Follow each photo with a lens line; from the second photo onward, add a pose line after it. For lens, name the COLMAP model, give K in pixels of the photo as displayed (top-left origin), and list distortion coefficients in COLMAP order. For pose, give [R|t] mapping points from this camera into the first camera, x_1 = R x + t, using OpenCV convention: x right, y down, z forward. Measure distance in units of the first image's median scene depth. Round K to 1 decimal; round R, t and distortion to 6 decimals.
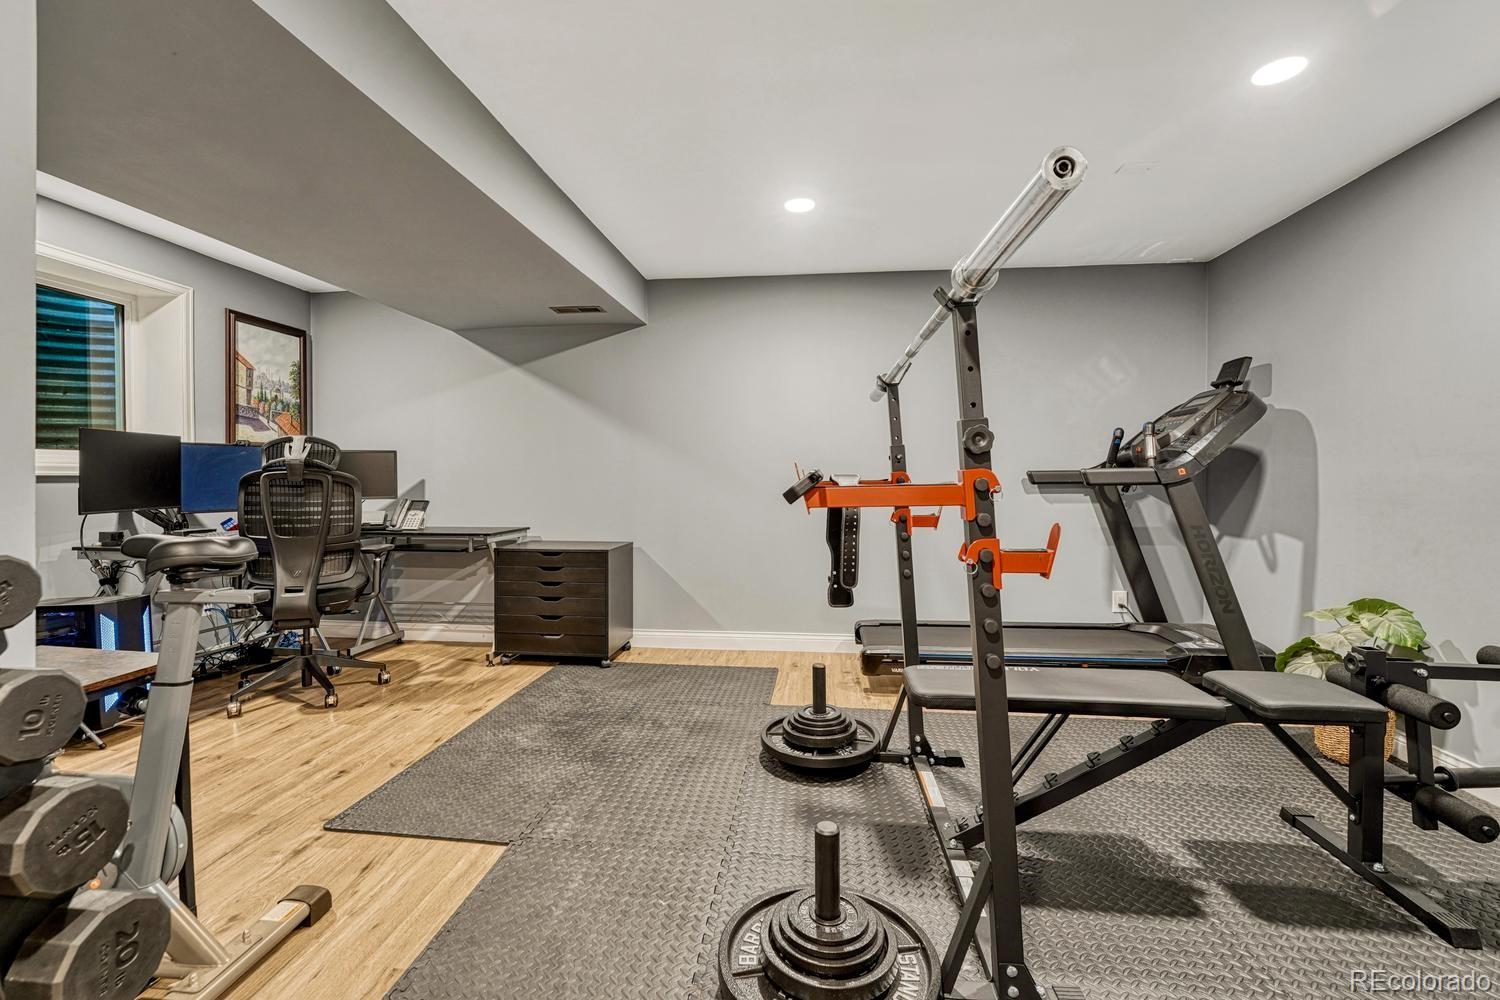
lens RADIAL K [[688.6, 0, 745.3], [0, 688.6, 494.4], [0, 0, 1]] dist [-0.017724, -0.000320]
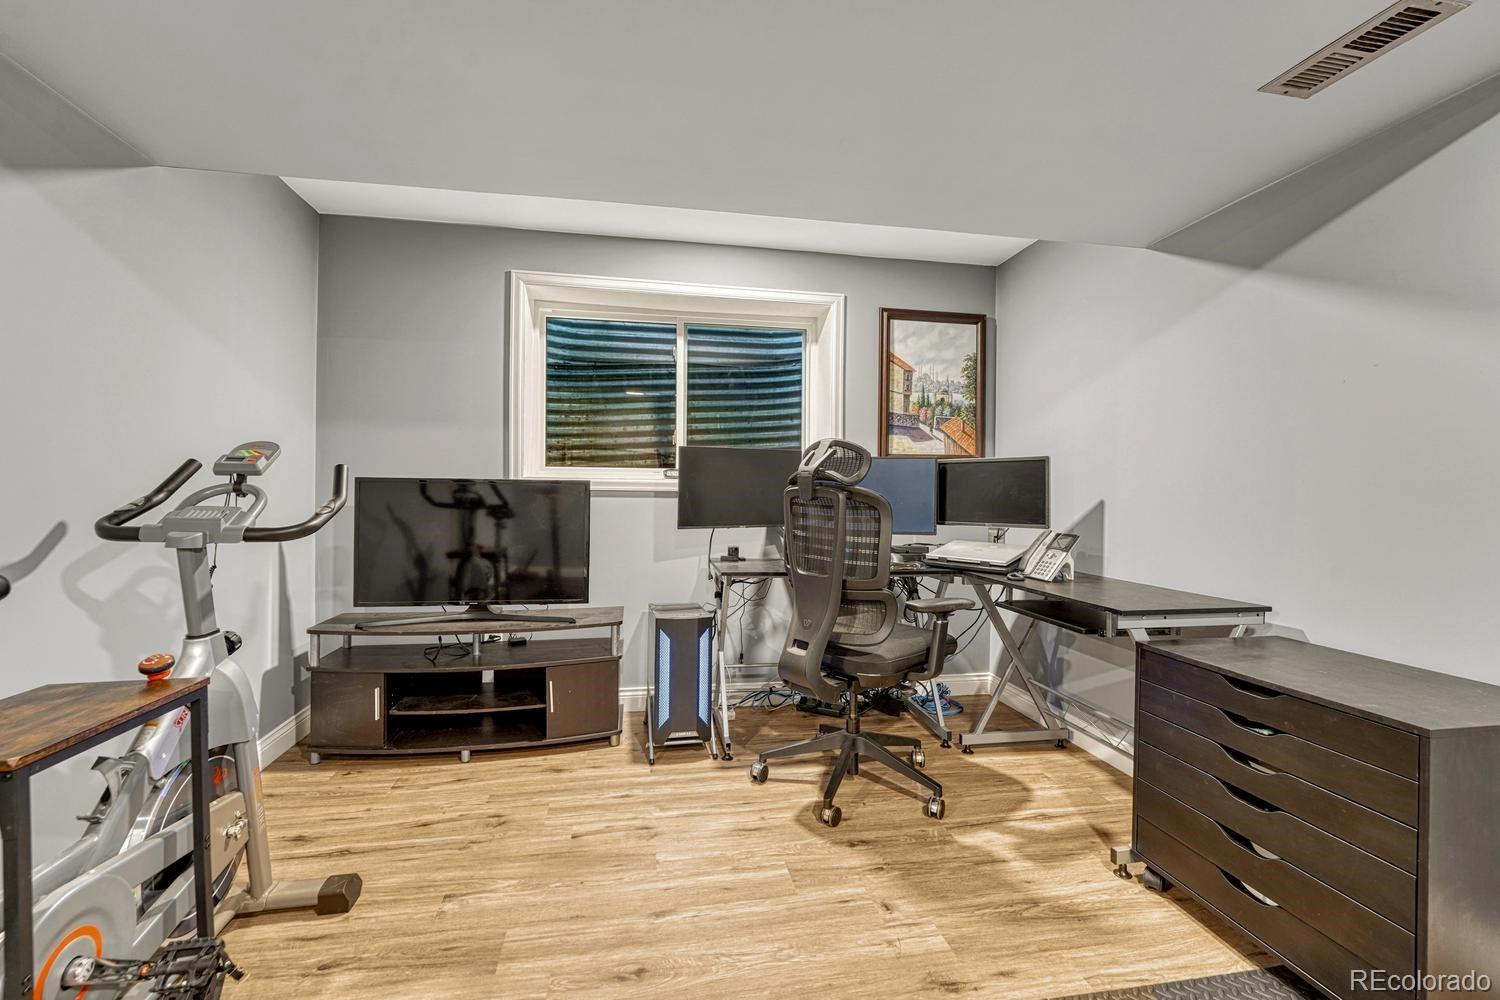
lens RADIAL K [[626.9, 0, 749.6], [0, 626.9, 491.5], [0, 0, 1]] dist [-0.007351, 0.000514]
pose [[0.287535, 0.001805, -0.957768, -0.014085], [-0.031532, 0.999474, -0.007582, -0.017193], [0.957251, 0.032381, 0.287440, 0.585864]]
